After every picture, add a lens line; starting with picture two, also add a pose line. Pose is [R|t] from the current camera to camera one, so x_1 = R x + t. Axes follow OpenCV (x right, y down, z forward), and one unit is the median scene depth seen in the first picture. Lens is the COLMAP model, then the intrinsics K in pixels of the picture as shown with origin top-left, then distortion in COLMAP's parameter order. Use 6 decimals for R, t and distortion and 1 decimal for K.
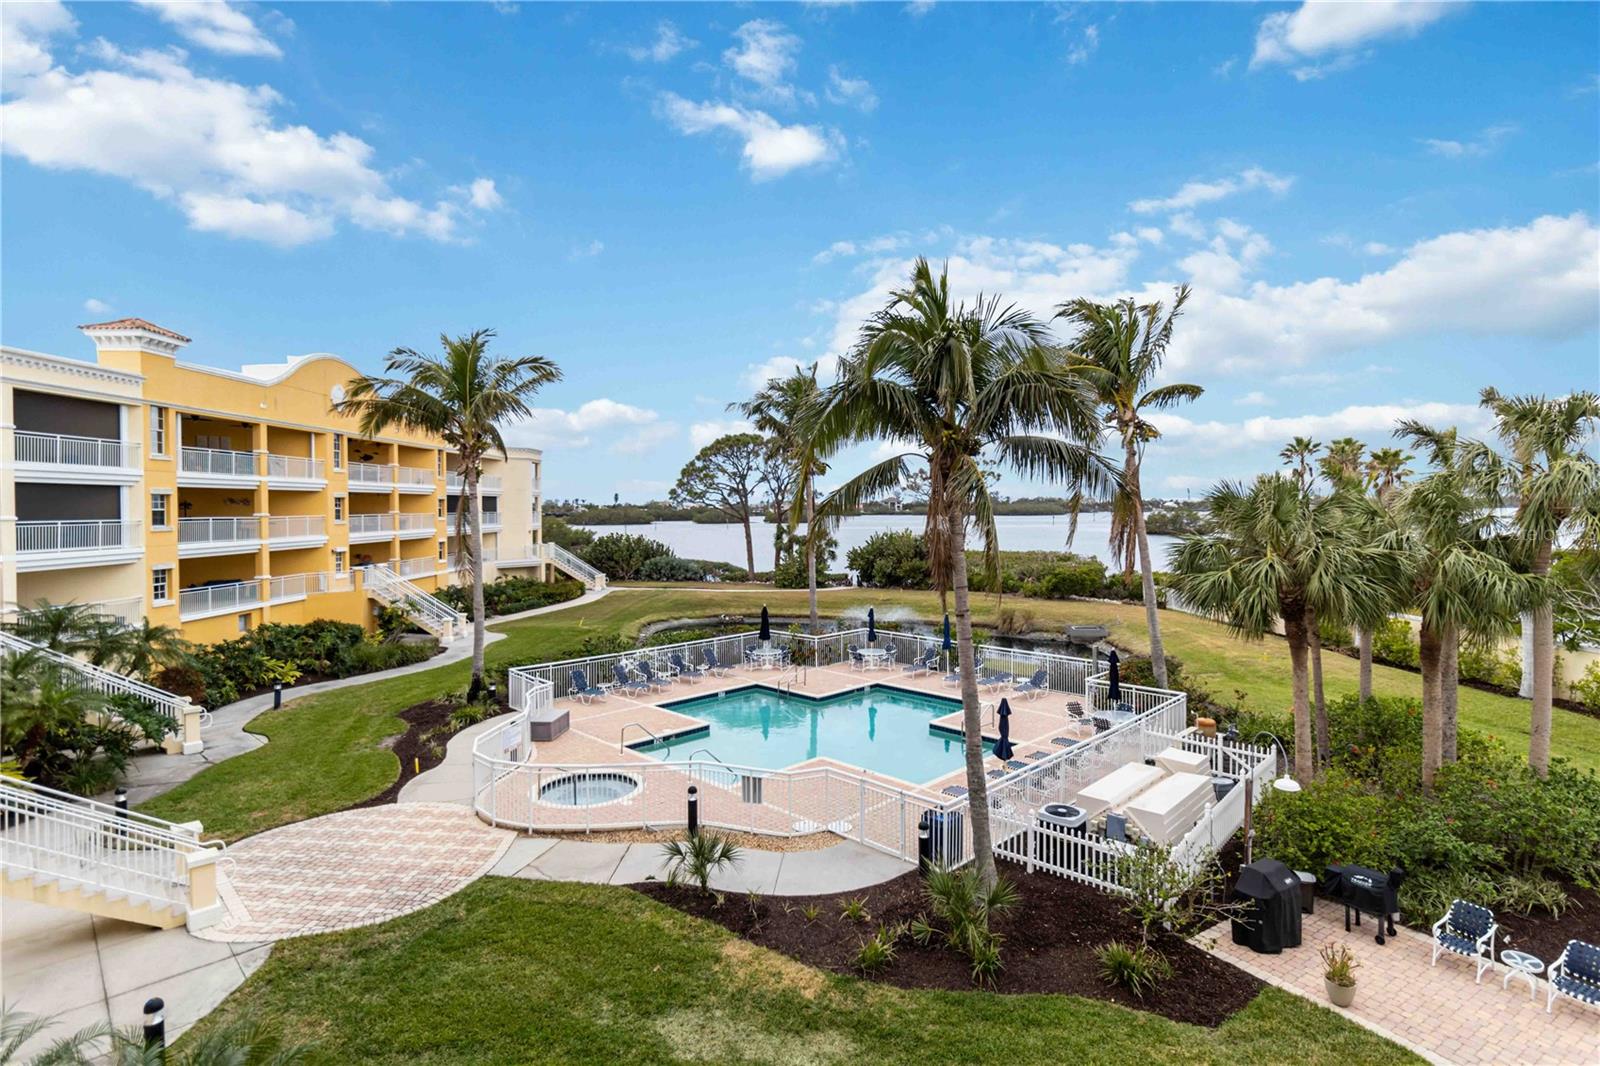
lens RADIAL K [[811.6, 0, 804.8], [0, 811.6, 506.6], [0, 0, 1]] dist [0.004510, 0.000208]
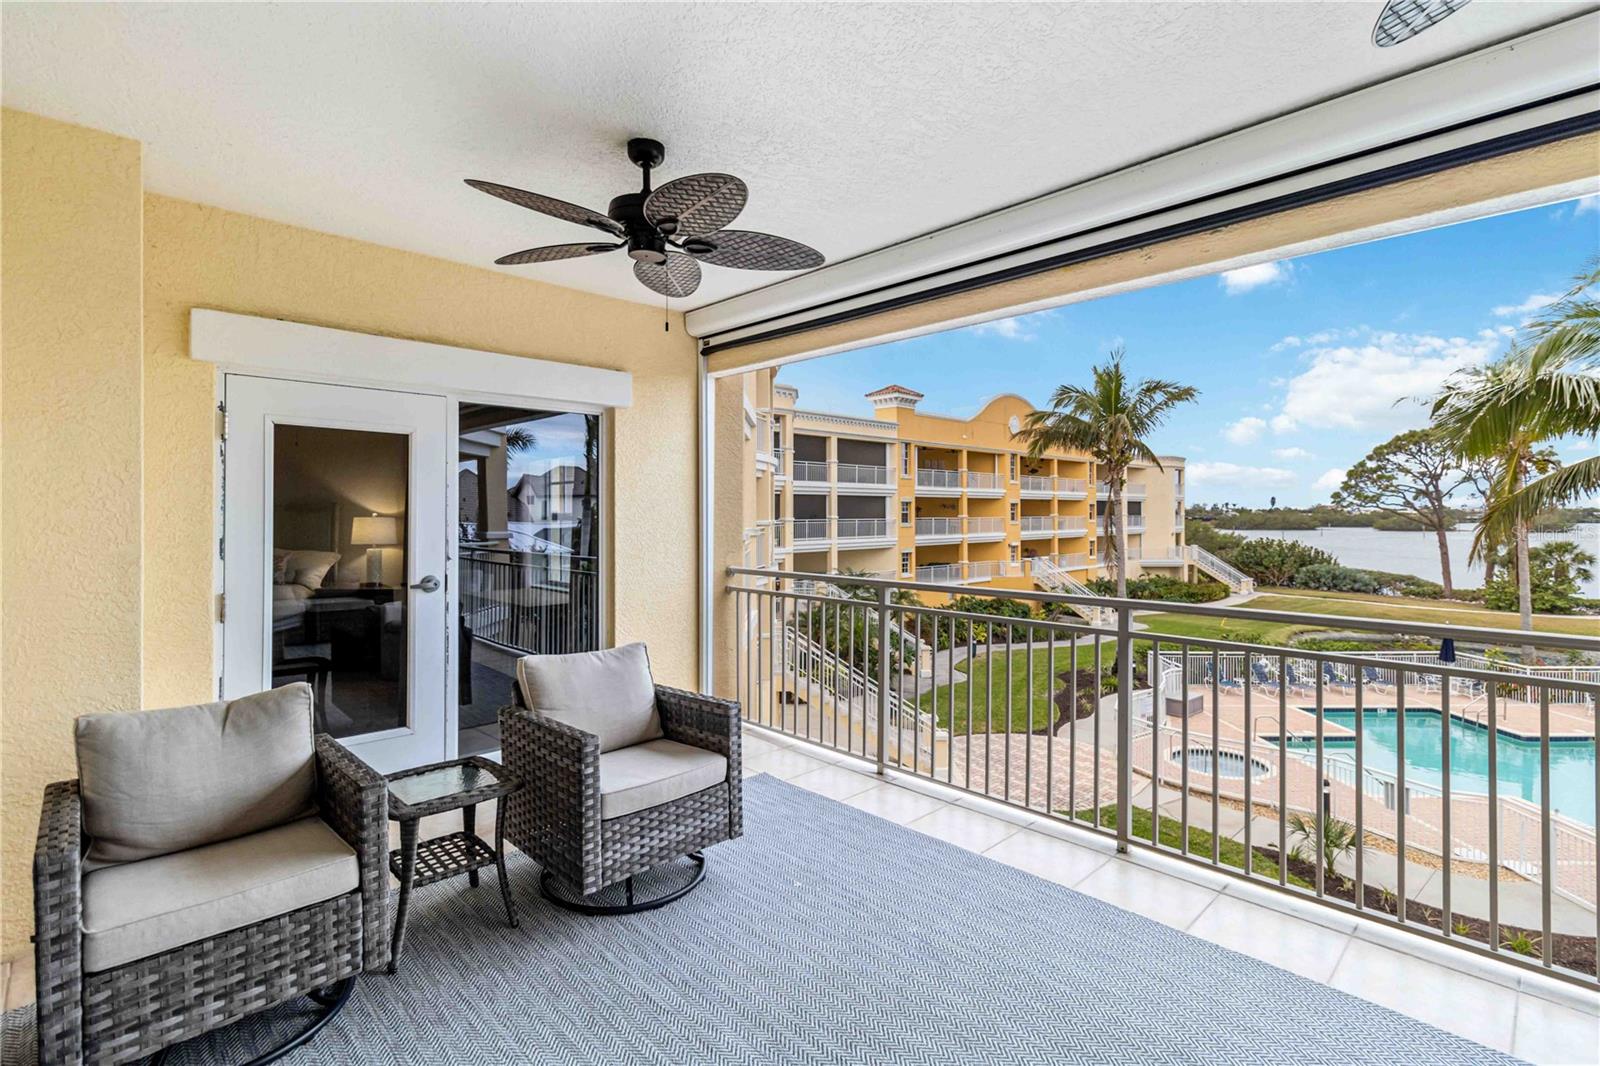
lens RADIAL K [[748.9, 0, 801.4], [0, 748.9, 510.6], [0, 0, 1]] dist [0.003667, 0.000985]
pose [[0.702715, 0.003385, -0.711464, 0.030648], [-0.003022, 0.999994, 0.001773, -0.000664], [0.711465, 0.000904, 0.702721, -0.065227]]
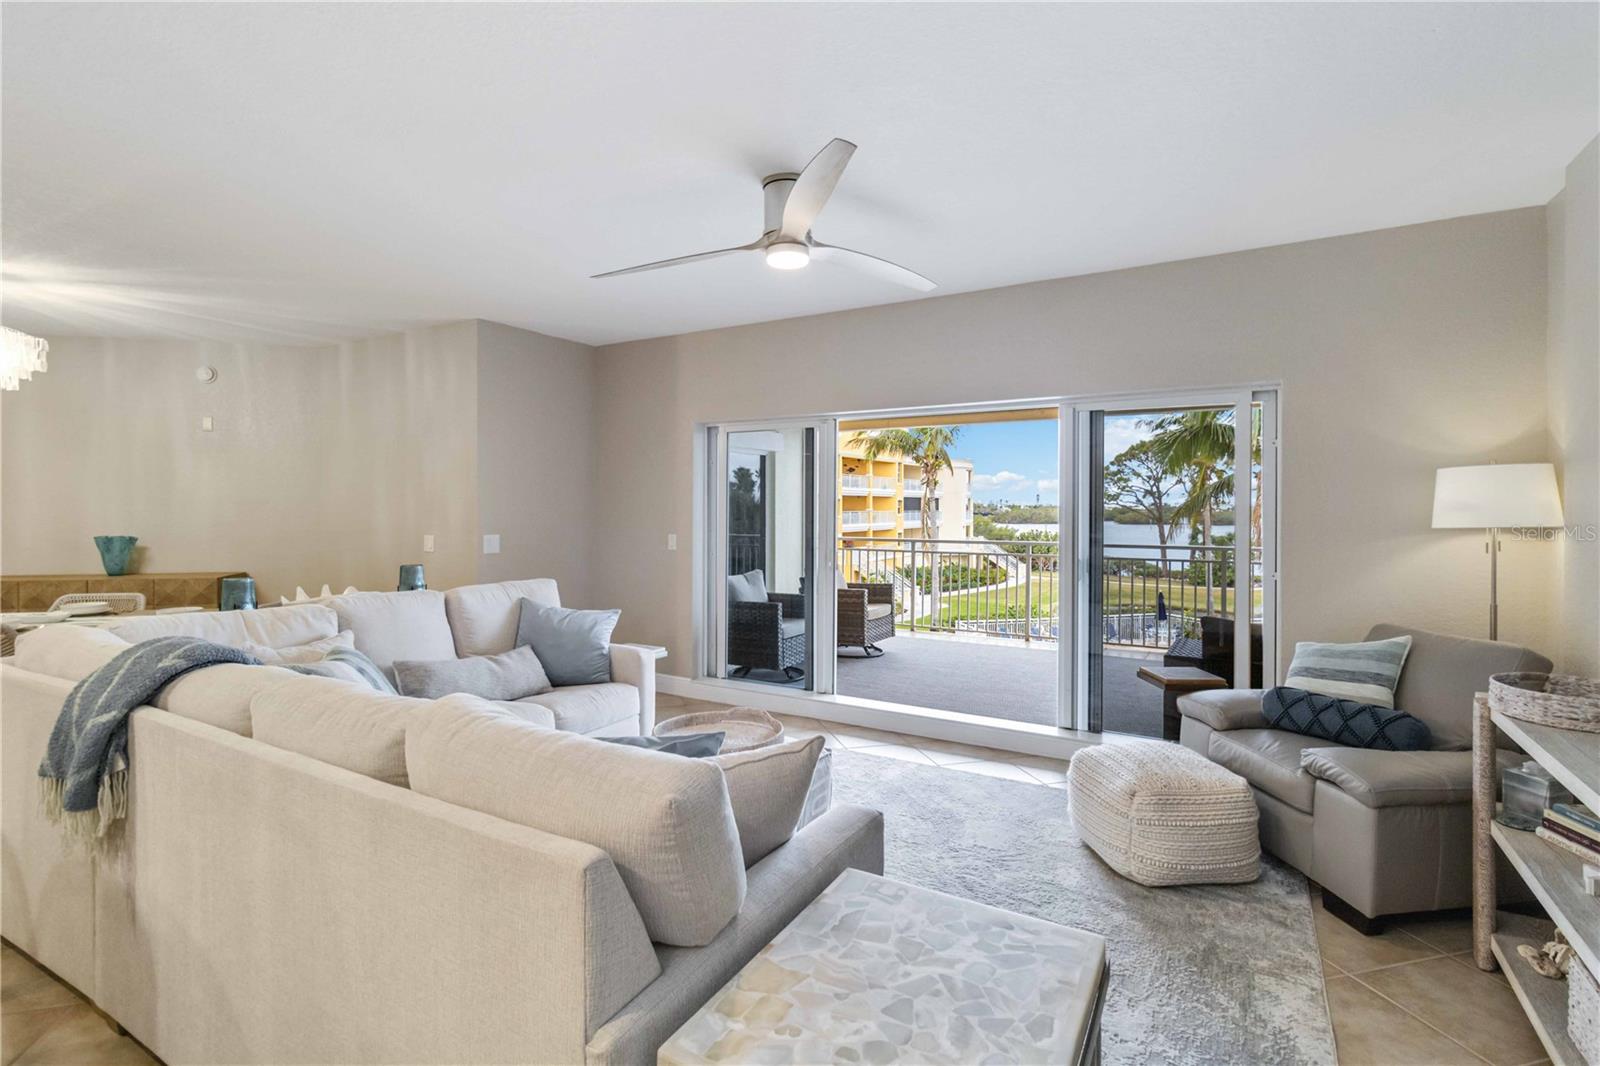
lens RADIAL K [[770.3, 0, 794.8], [0, 770.3, 508.7], [0, 0, 1]] dist [0.002483, 0.001240]
pose [[0.860668, 0.009001, -0.509087, 0.048929], [-0.007521, 0.999959, 0.004966, -0.000552], [0.509111, -0.000445, 0.860701, -0.190273]]
